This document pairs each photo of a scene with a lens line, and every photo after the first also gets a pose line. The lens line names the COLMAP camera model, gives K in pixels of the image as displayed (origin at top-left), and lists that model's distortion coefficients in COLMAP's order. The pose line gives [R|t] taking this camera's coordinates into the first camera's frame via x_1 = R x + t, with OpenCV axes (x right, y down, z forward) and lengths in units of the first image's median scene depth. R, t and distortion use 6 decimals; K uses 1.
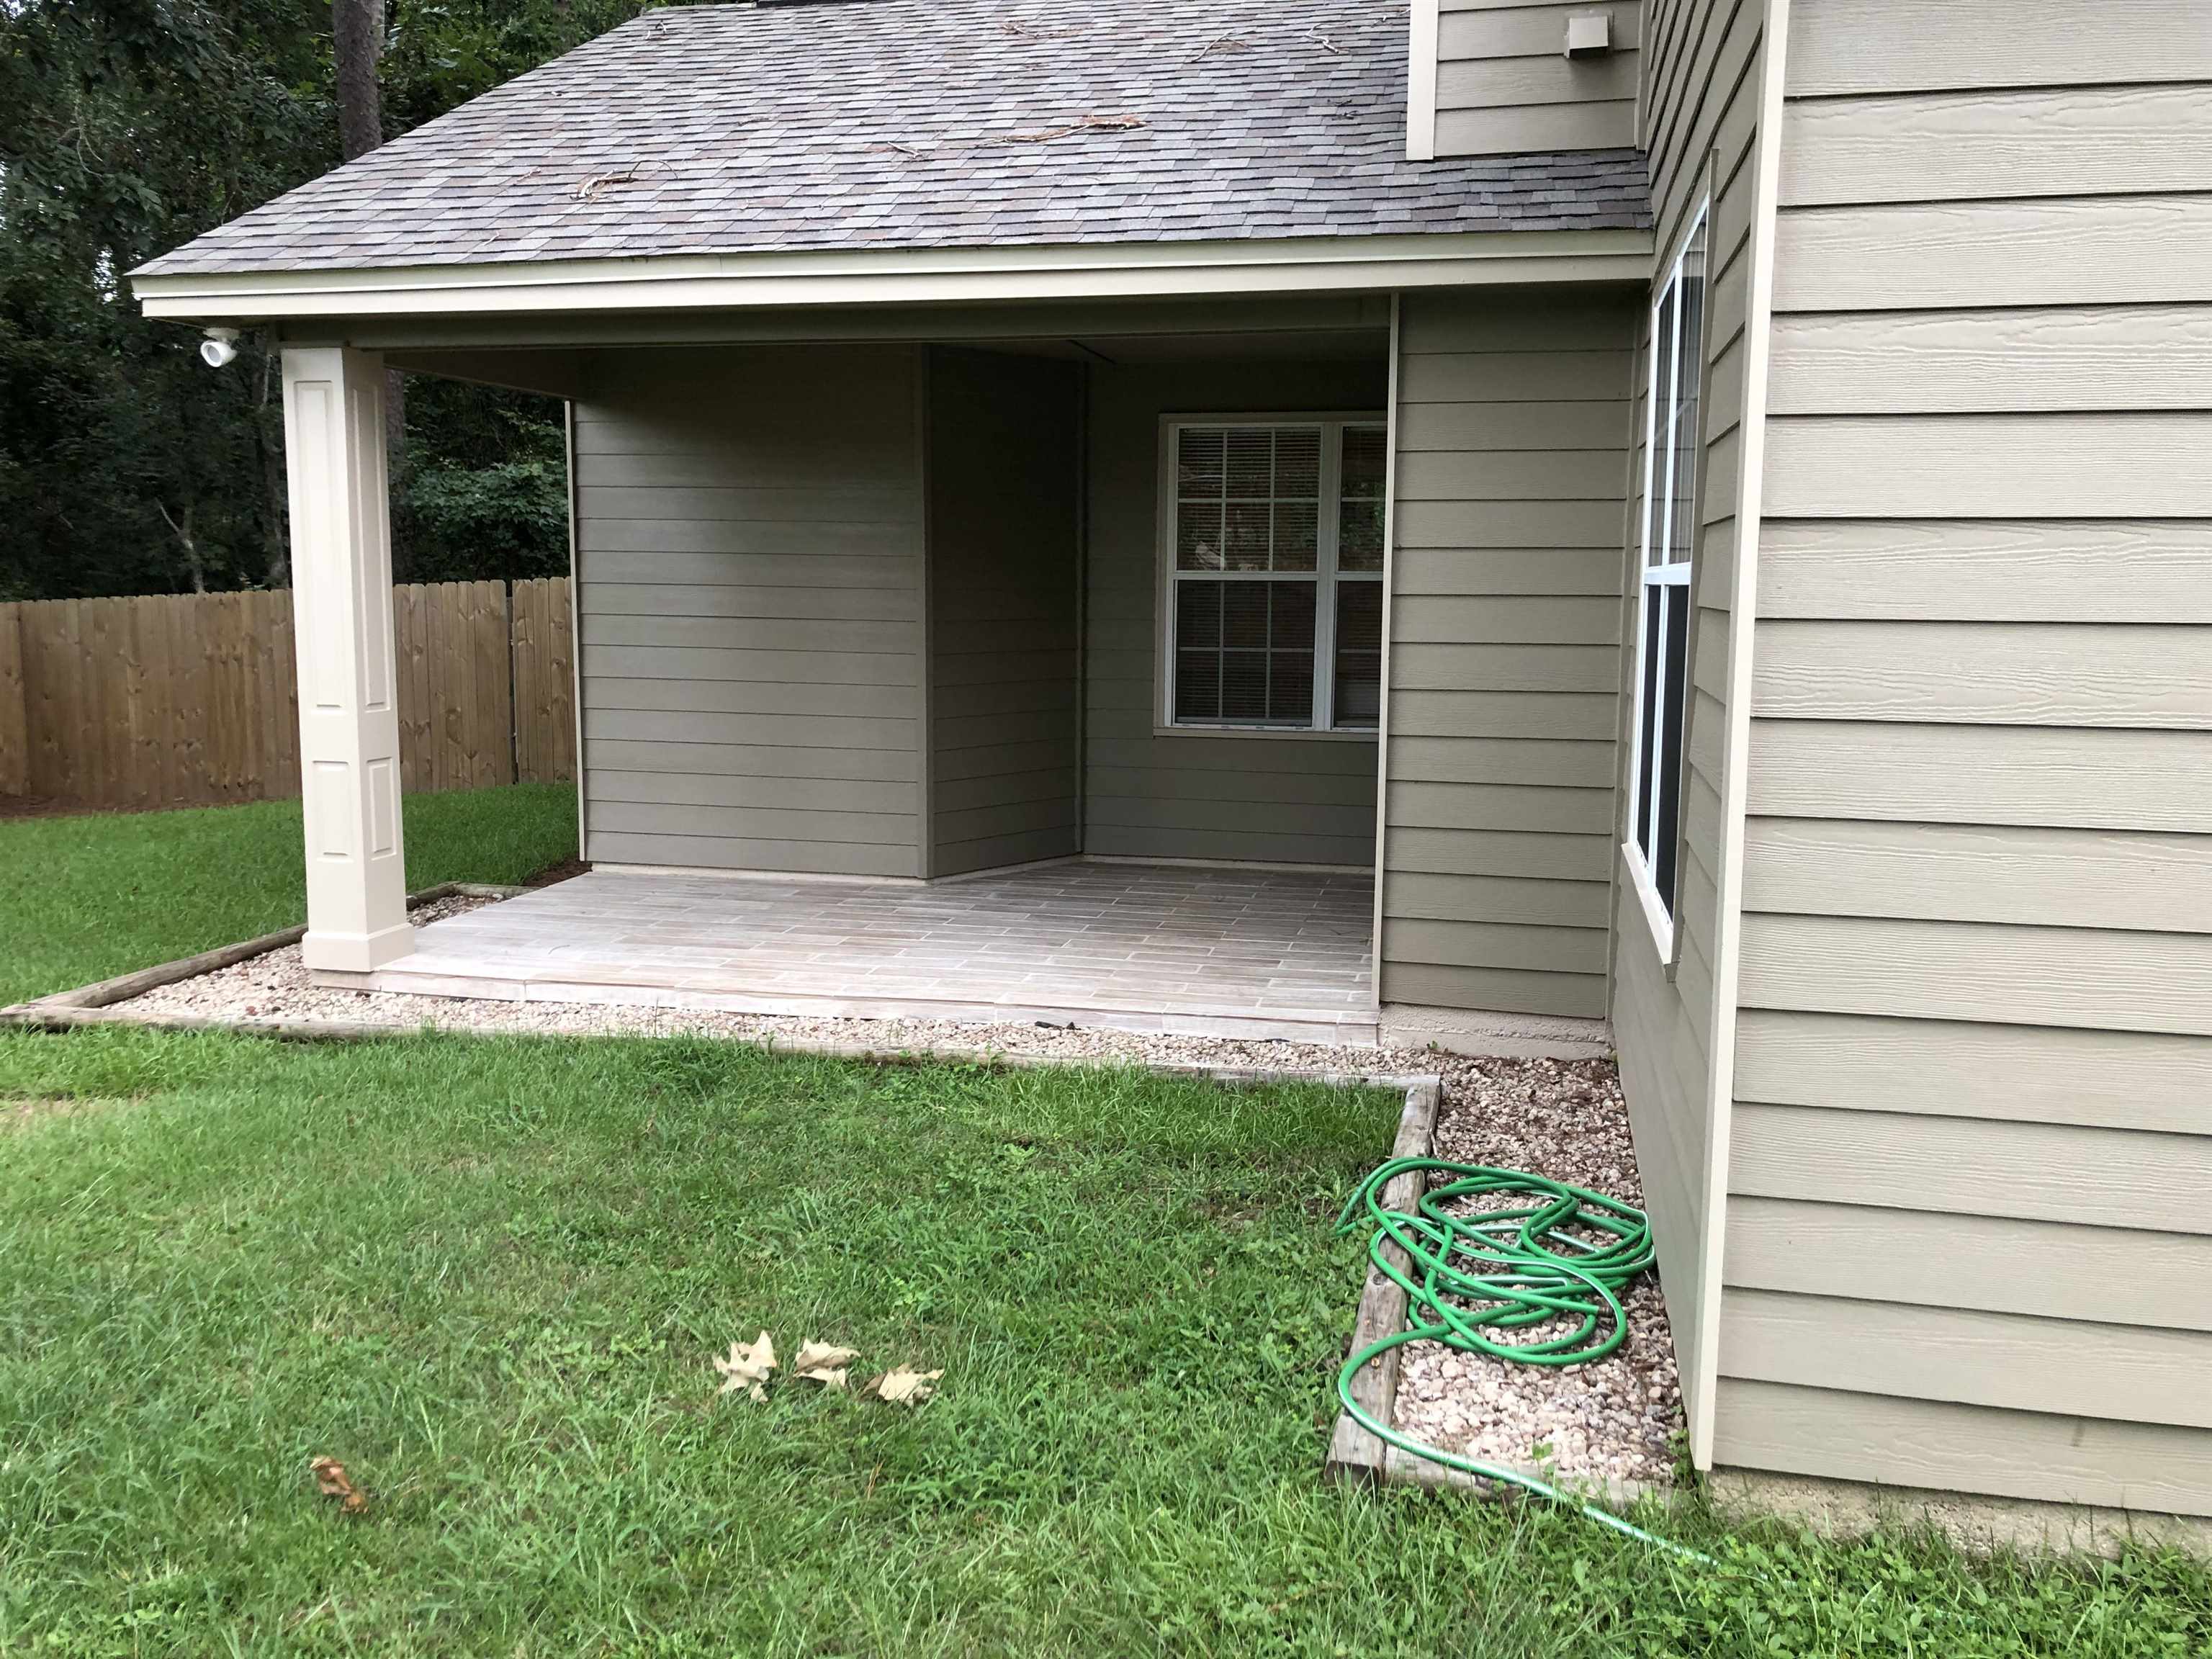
lens RADIAL K [[1848.4, 0, 1108.0], [0, 1848.4, 825.0], [0, 0, 1]] dist [0.076171, -0.075243]
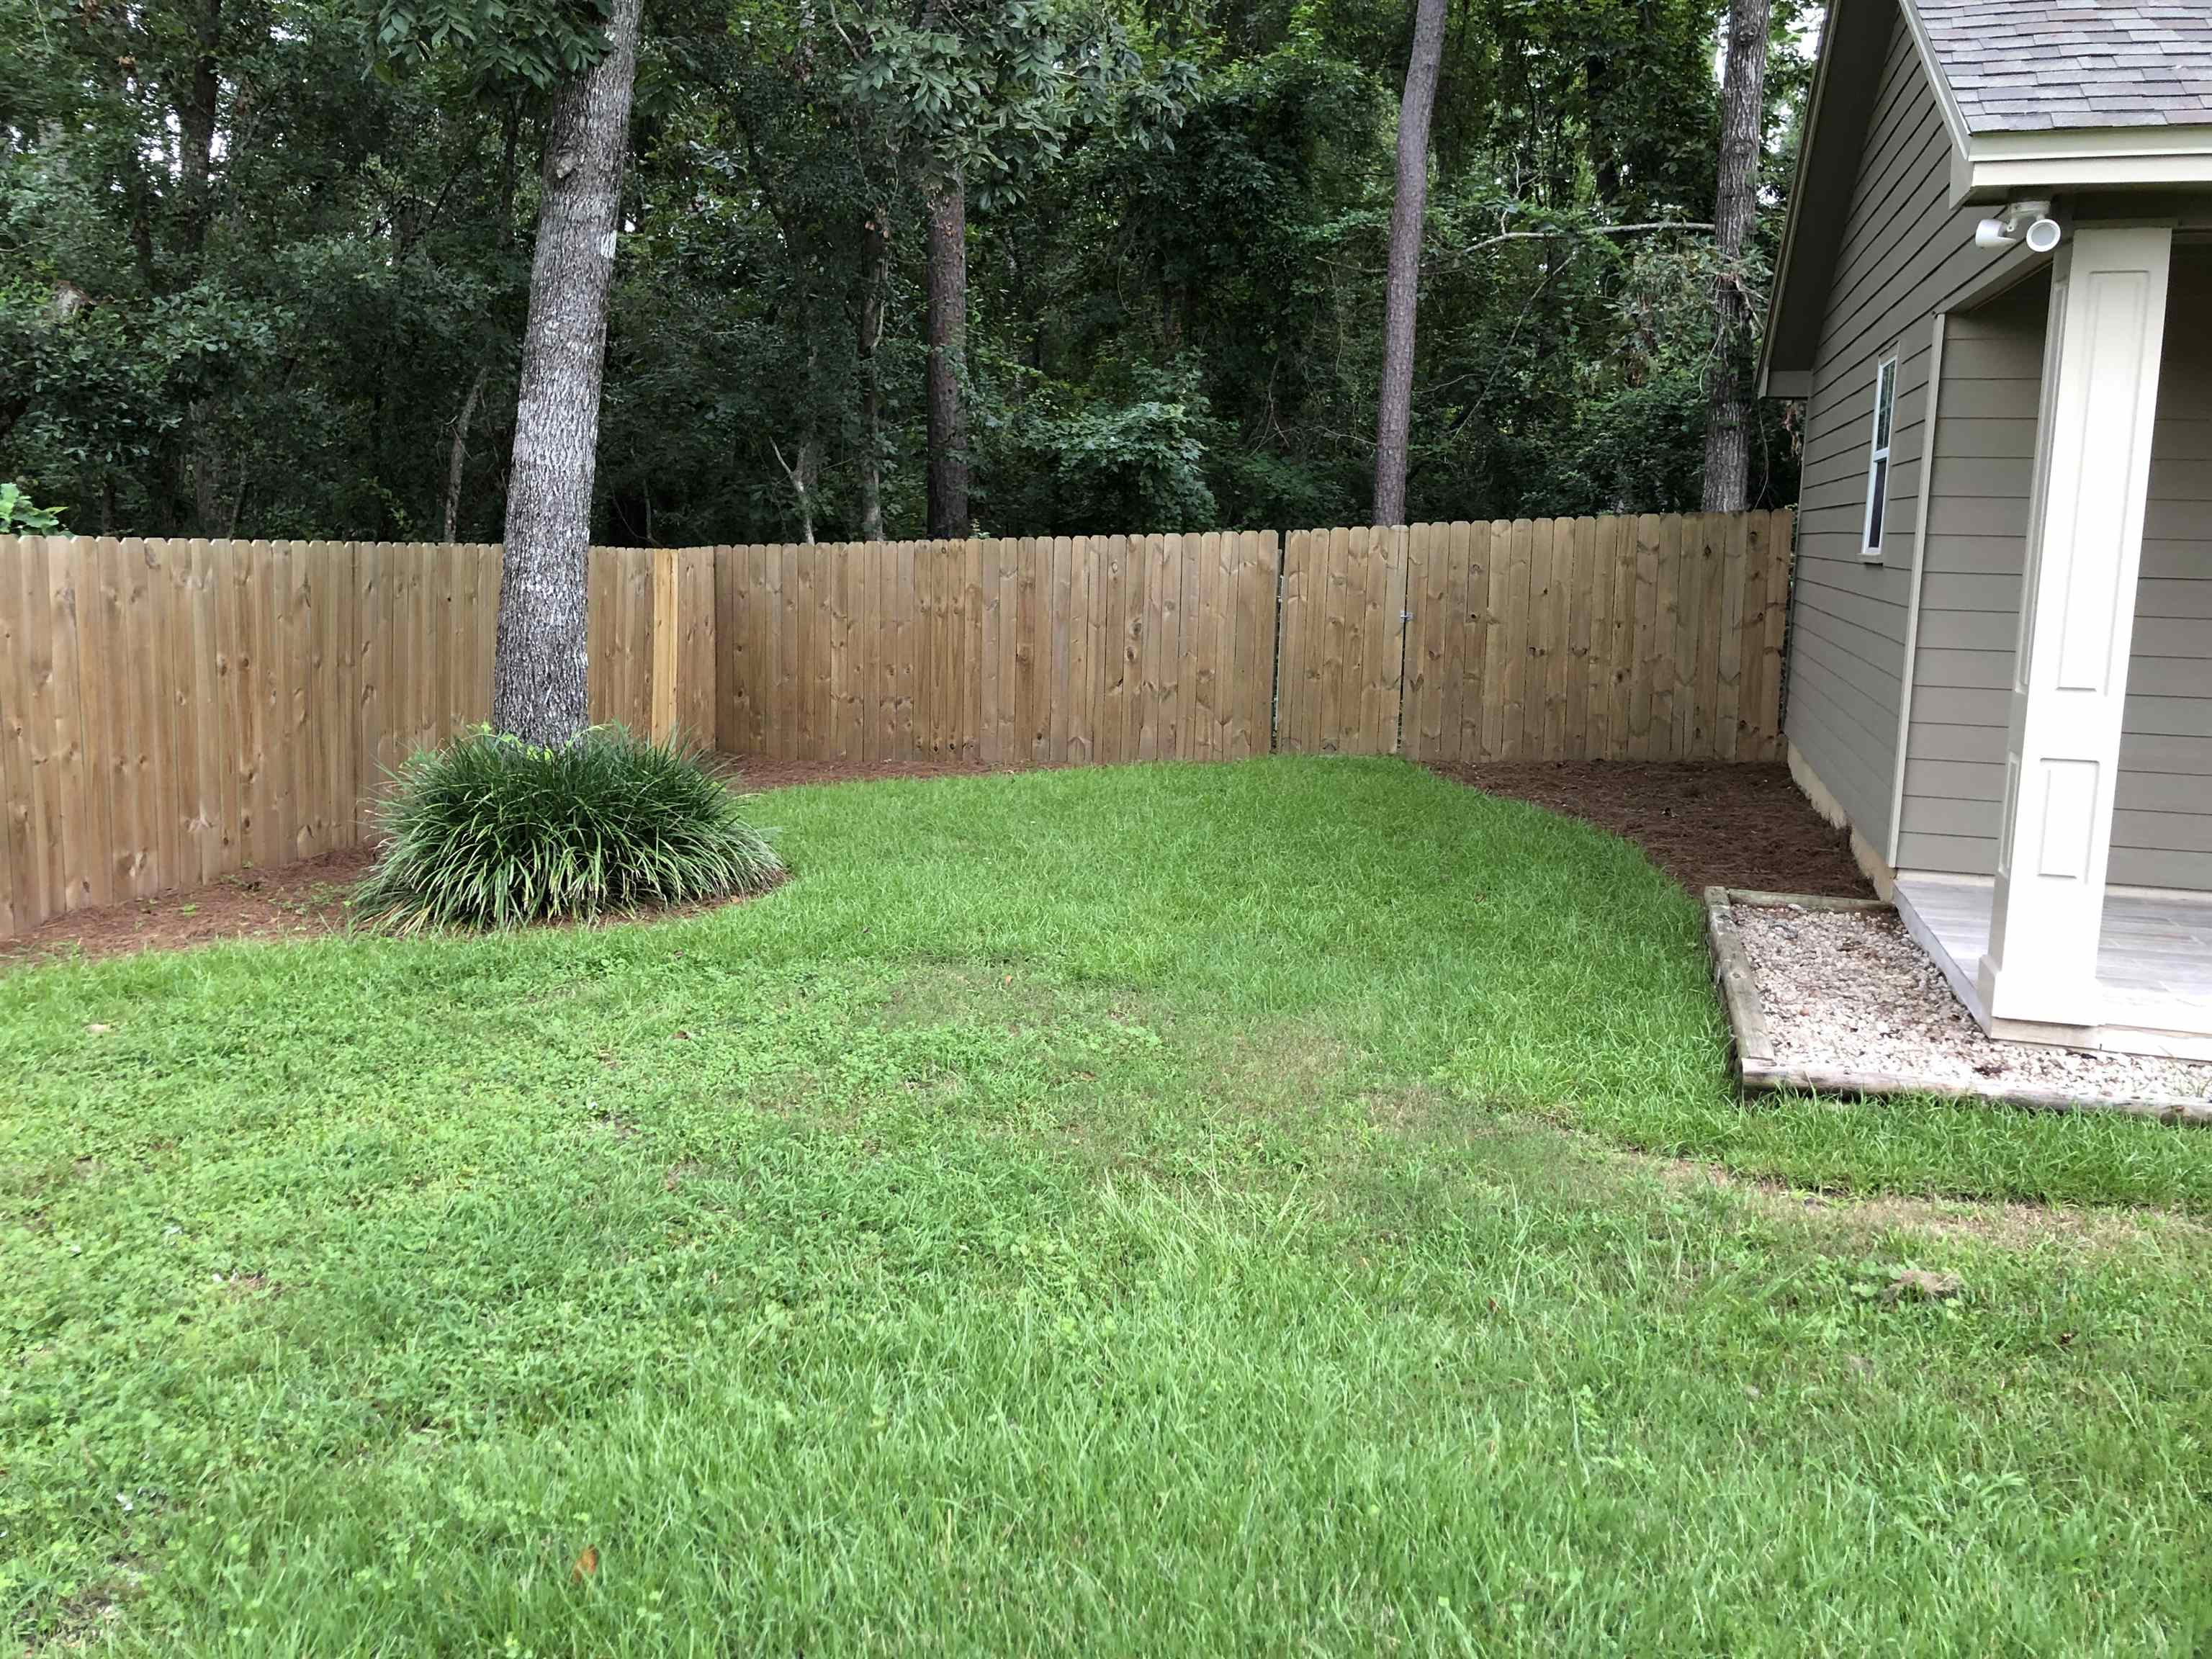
lens RADIAL K [[1848.4, 0, 1100.8], [0, 1848.4, 821.1], [0, 0, 1]] dist [0.076171, -0.075243]
pose [[0.998314, 0.024222, -0.052758, -0.344473], [-0.023071, 0.999485, 0.022311, -0.007025], [0.053271, -0.021056, 0.998358, 0.083178]]
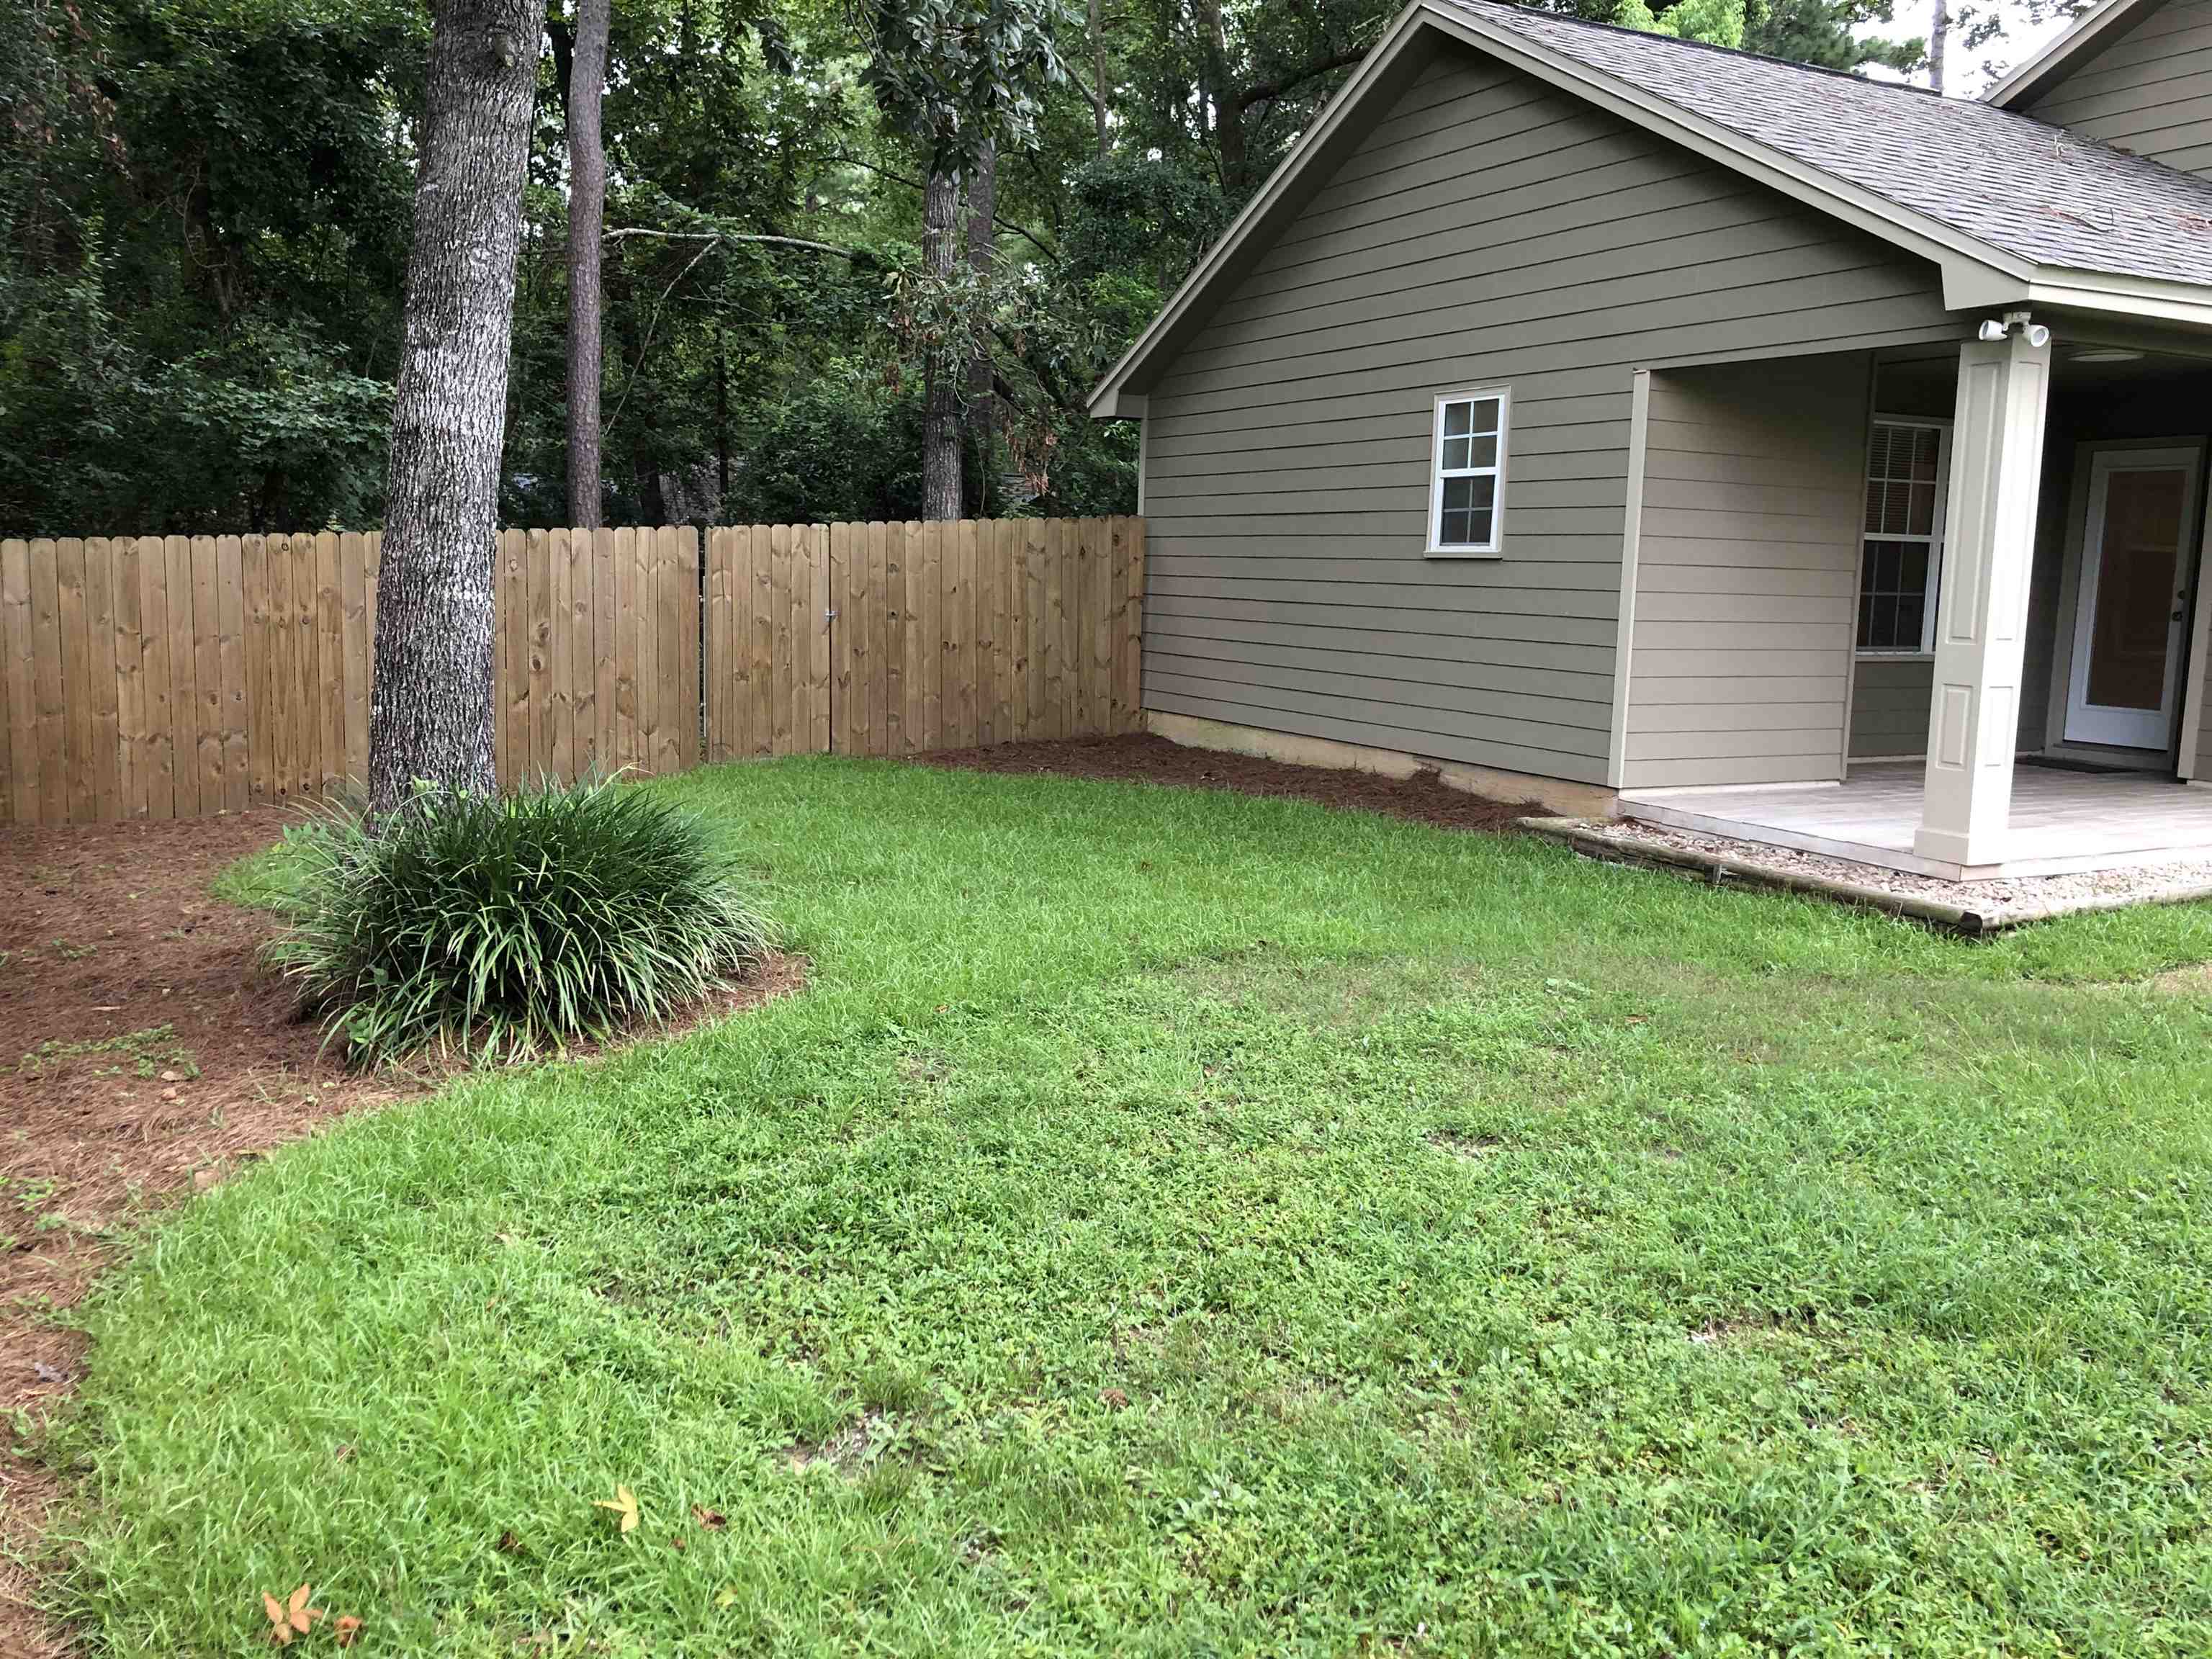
lens RADIAL K [[1848.4, 0, 1084.7], [0, 1848.4, 811.6], [0, 0, 1]] dist [0.076171, -0.075243]
pose [[0.756800, -0.074691, 0.649365, -0.728462], [0.069236, 0.997021, 0.033988, -0.015538], [-0.649970, 0.019238, 0.759717, 0.217878]]
